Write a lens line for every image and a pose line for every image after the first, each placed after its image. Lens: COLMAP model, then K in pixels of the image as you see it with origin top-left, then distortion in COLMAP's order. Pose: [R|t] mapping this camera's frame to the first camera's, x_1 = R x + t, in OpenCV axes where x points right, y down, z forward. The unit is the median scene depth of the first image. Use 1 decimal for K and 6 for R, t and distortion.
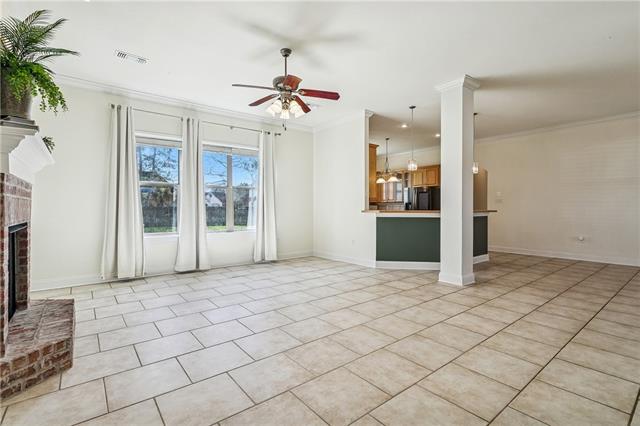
lens RADIAL K [[302.5, 0, 317.8], [0, 302.5, 208.8], [0, 0, 1]] dist [0.001389, 0.001118]
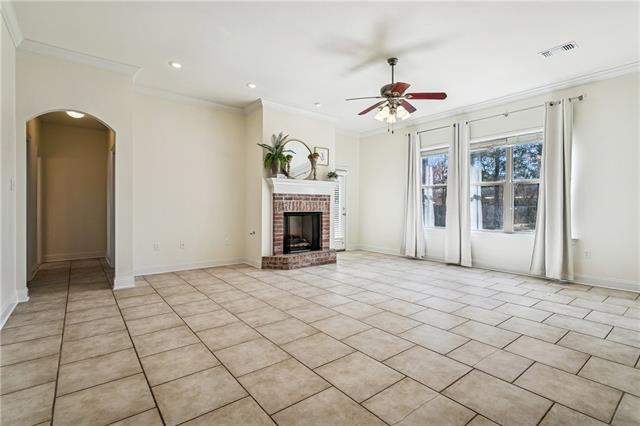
lens RADIAL K [[302.5, 0, 317.0], [0, 302.5, 207.7], [0, 0, 1]] dist [0.001389, 0.001118]
pose [[-0.003207, 0.005400, -0.999980, 1.197553], [-0.005779, 0.999969, 0.005418, -0.000016], [0.999978, 0.005796, -0.003175, 0.900596]]
